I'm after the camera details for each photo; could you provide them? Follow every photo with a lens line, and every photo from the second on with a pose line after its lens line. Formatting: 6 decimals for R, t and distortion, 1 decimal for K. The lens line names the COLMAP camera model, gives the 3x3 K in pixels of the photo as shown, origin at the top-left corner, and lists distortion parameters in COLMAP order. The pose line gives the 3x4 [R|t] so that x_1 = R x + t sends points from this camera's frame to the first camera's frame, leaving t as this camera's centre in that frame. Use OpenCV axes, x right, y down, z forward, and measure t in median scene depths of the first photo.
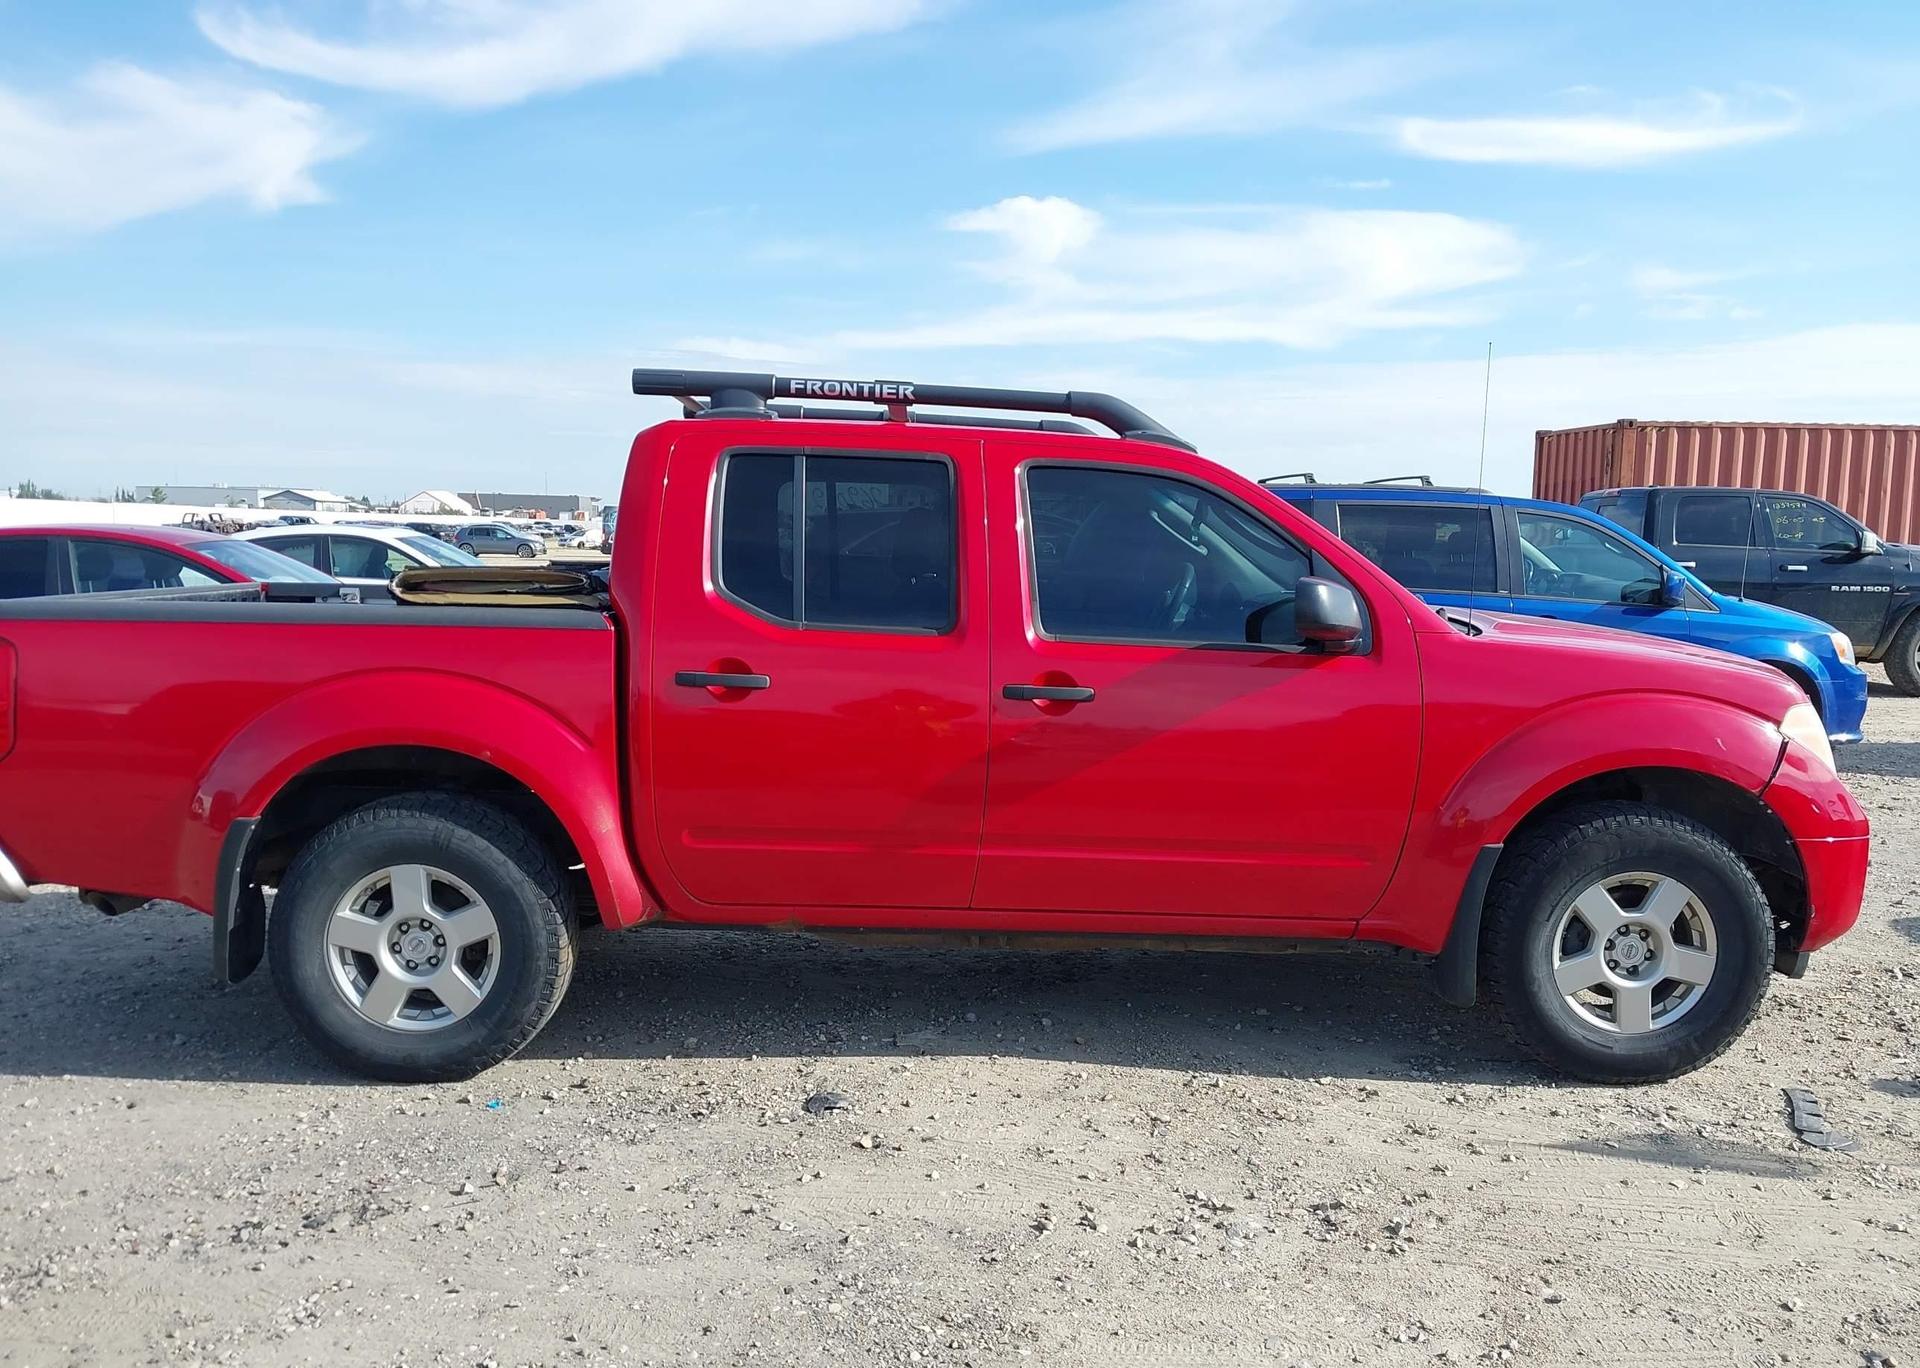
lens RADIAL K [[1518.6, 0, 1002.6], [0, 1518.6, 704.1], [0, 0, 1]] dist [0.023336, -0.024375]
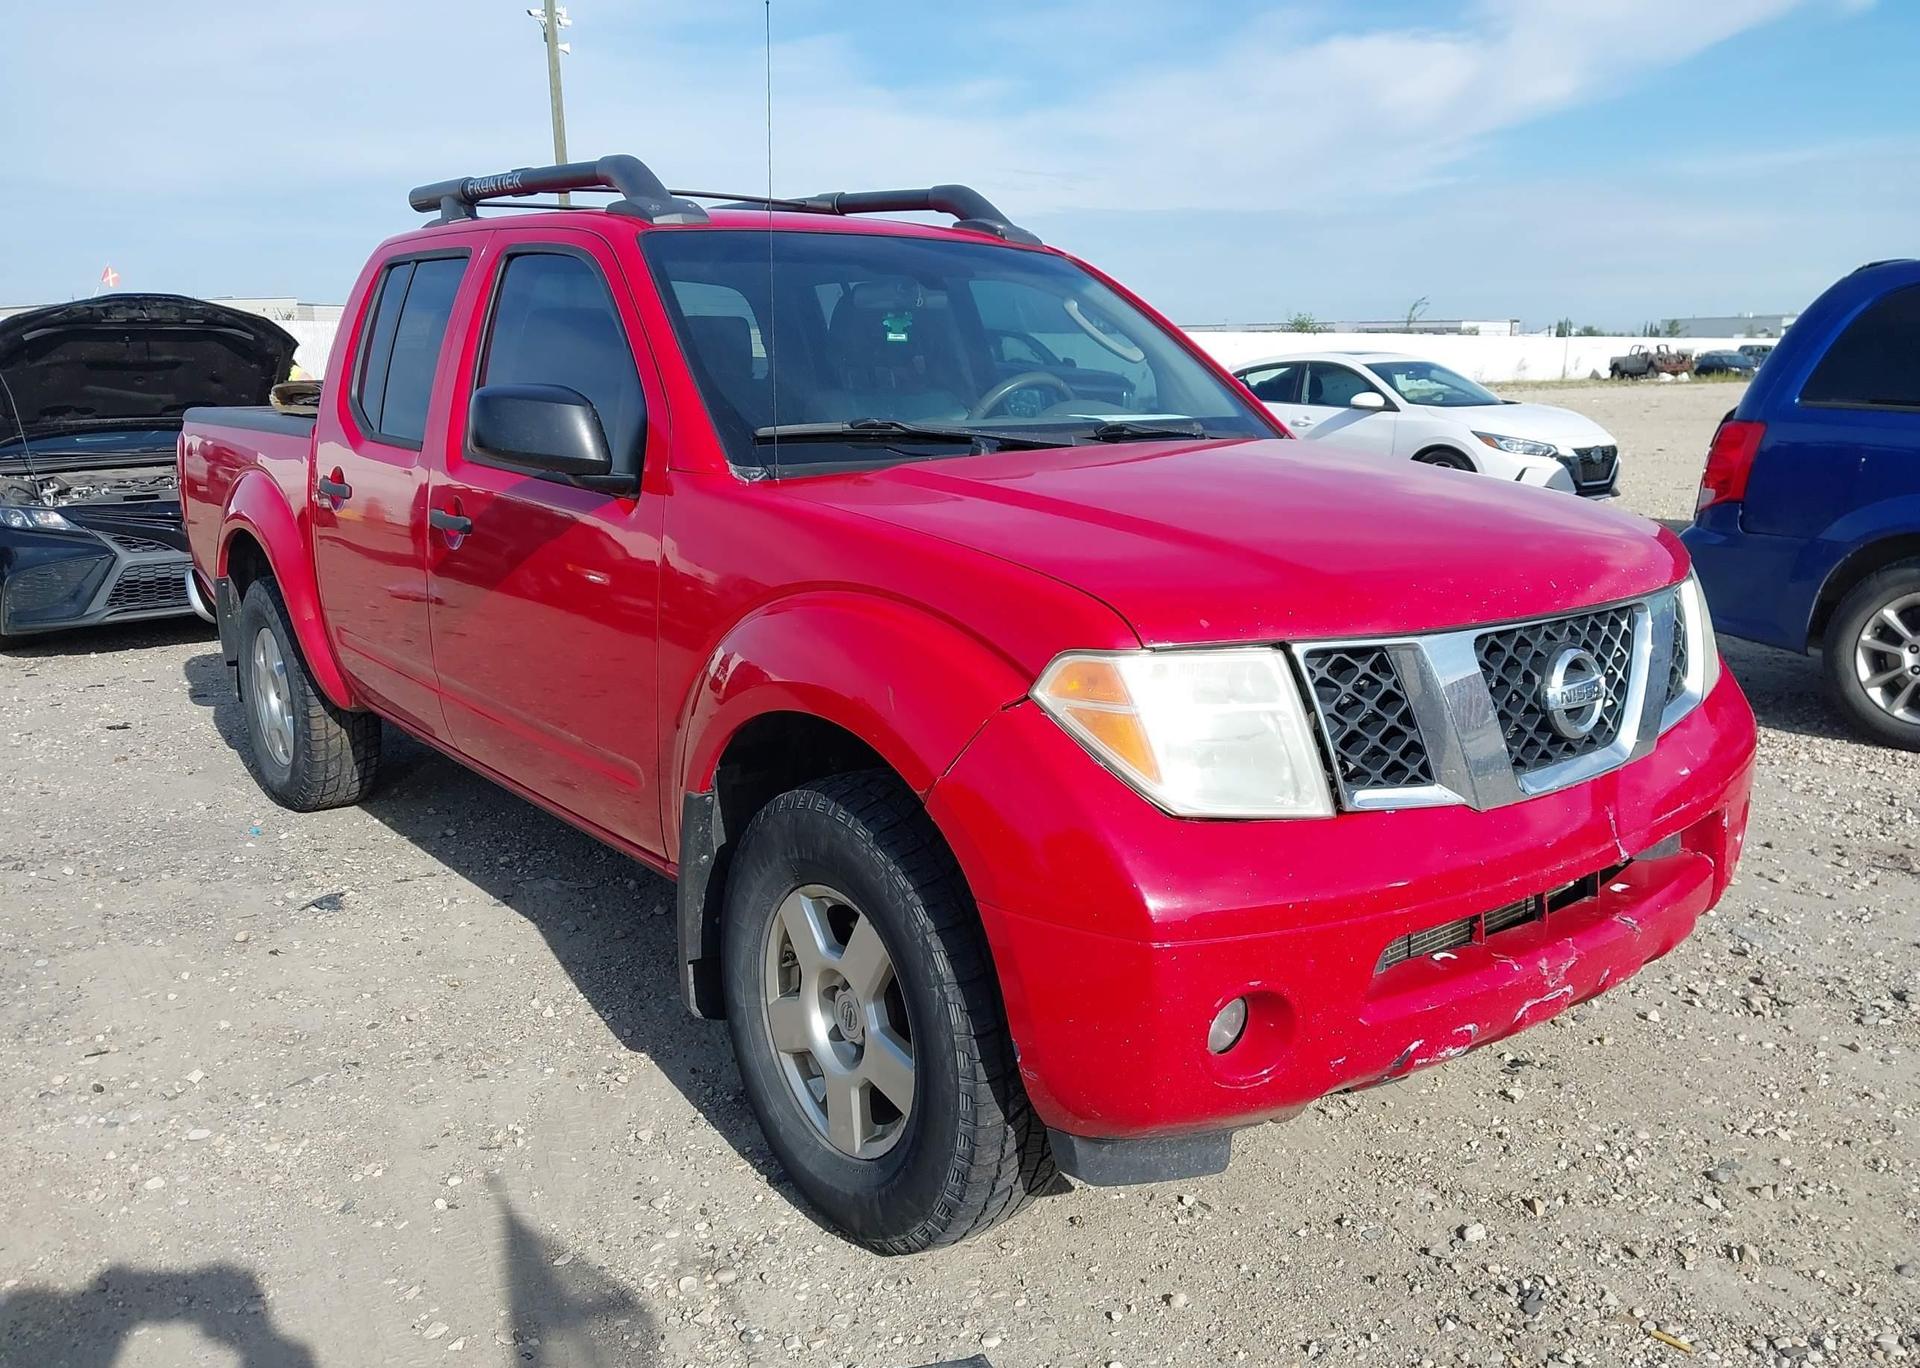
lens RADIAL K [[1518.6, 0, 970.5], [0, 1518.6, 691.4], [0, 0, 1]] dist [0.023336, -0.024375]
pose [[0.603882, 0.151642, -0.782516, 0.890686], [-0.073569, 0.988149, 0.134717, -0.048882], [0.793671, -0.023784, 0.607882, 0.679150]]
